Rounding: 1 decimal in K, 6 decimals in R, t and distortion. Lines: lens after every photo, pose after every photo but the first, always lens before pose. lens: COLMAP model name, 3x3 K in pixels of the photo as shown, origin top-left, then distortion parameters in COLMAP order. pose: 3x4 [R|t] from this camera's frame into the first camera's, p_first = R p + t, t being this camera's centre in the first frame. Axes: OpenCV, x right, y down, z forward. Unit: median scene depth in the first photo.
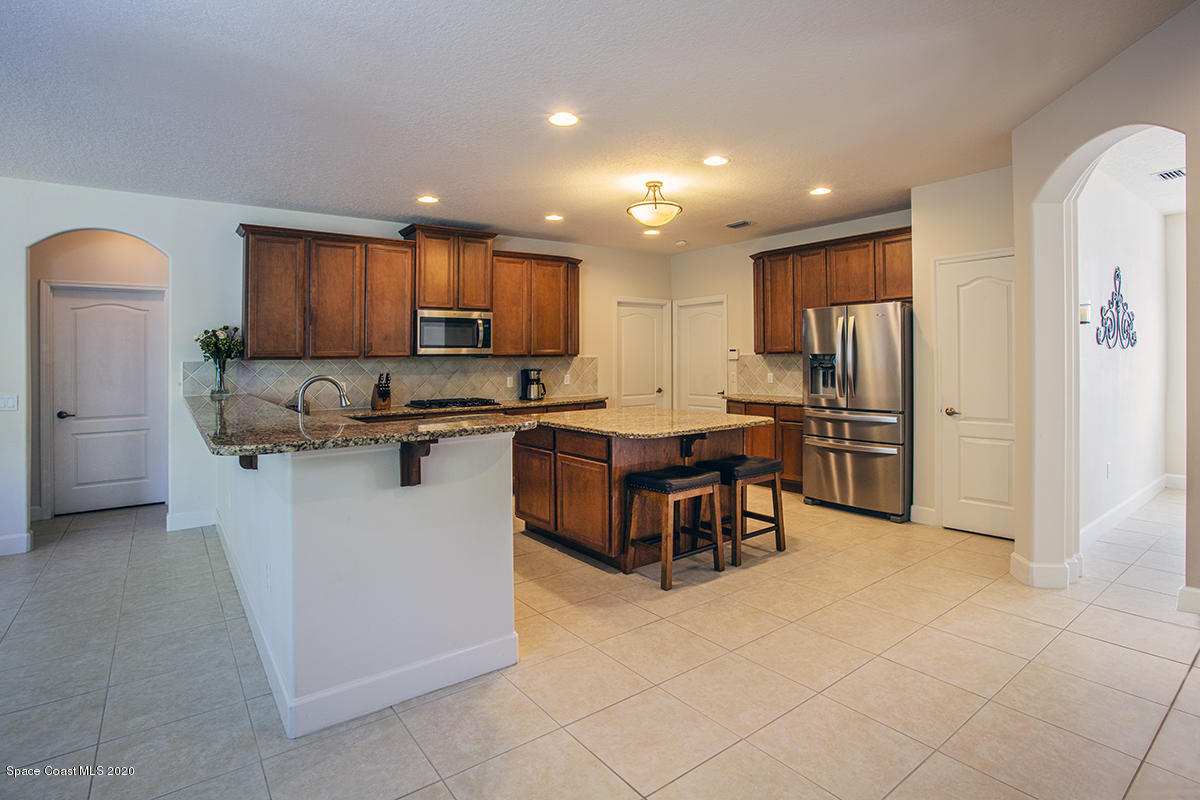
lens RADIAL K [[630.8, 0, 602.0], [0, 630.8, 352.8], [0, 0, 1]] dist [-0.000086, 0.000286]
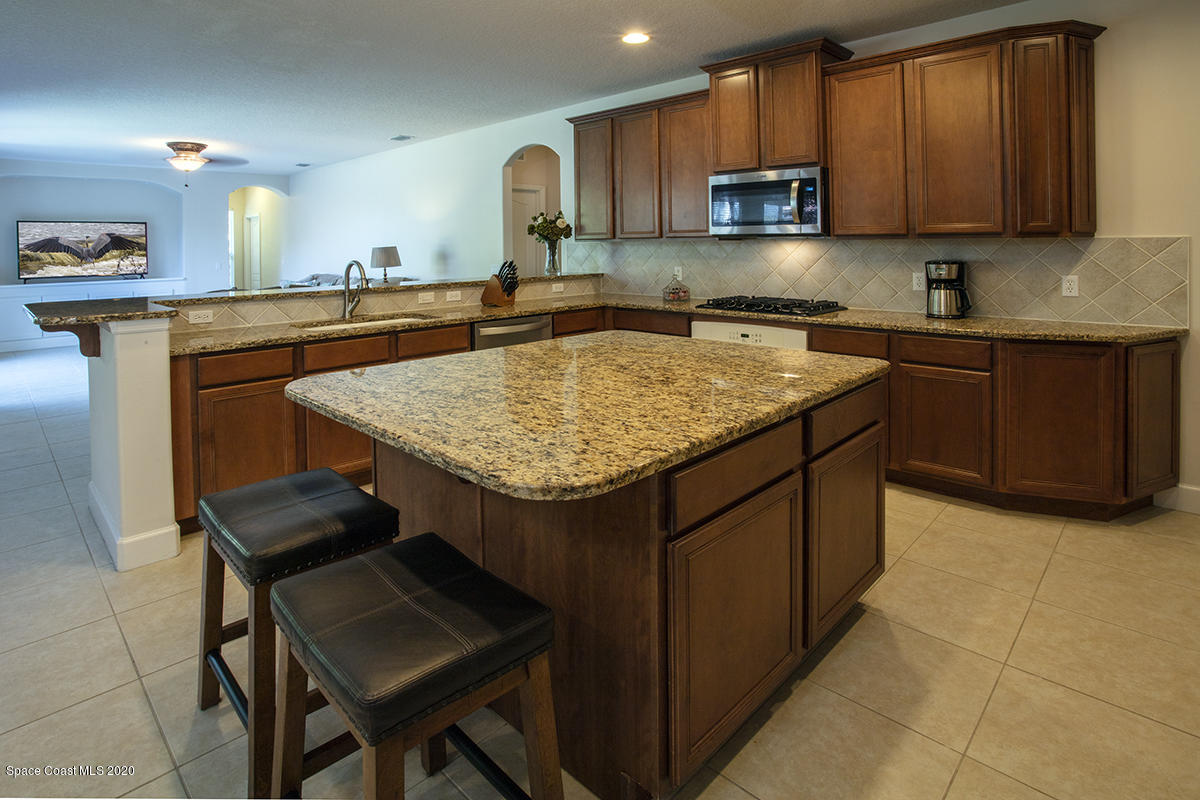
lens RADIAL K [[604.3, 0, 582.1], [0, 604.3, 246.2], [0, 0, 1]] dist [-0.050939, 0.019908]
pose [[0.154097, 0.021165, -0.987829, 0.384908], [0.014861, 0.999608, 0.023735, -0.003366], [0.987944, -0.018337, 0.153722, 0.691615]]
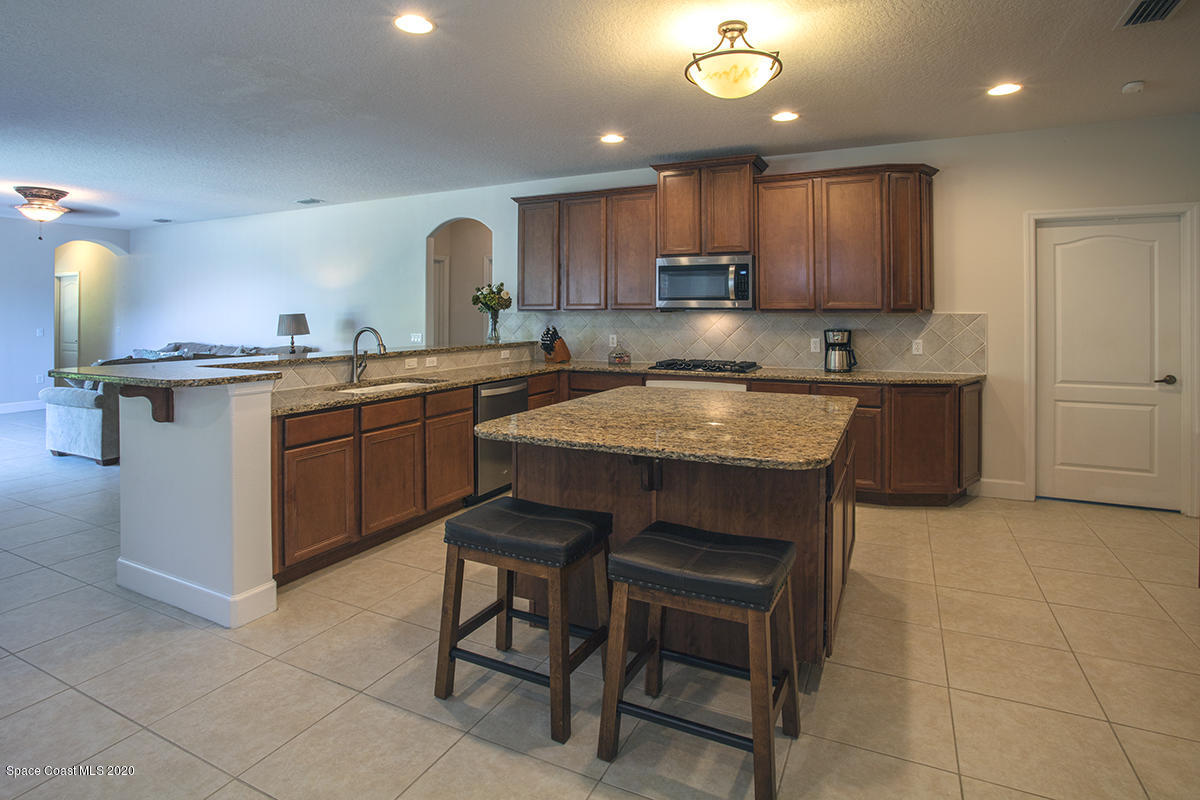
lens RADIAL K [[606.7, 0, 599.6], [0, 606.7, 308.8], [0, 0, 1]] dist [-0.038550, 0.000902]
pose [[0.472577, 0.010342, -0.881229, 0.414503], [-0.005196, 0.999946, 0.008949, -0.002683], [0.881274, 0.000350, 0.472605, 0.485294]]
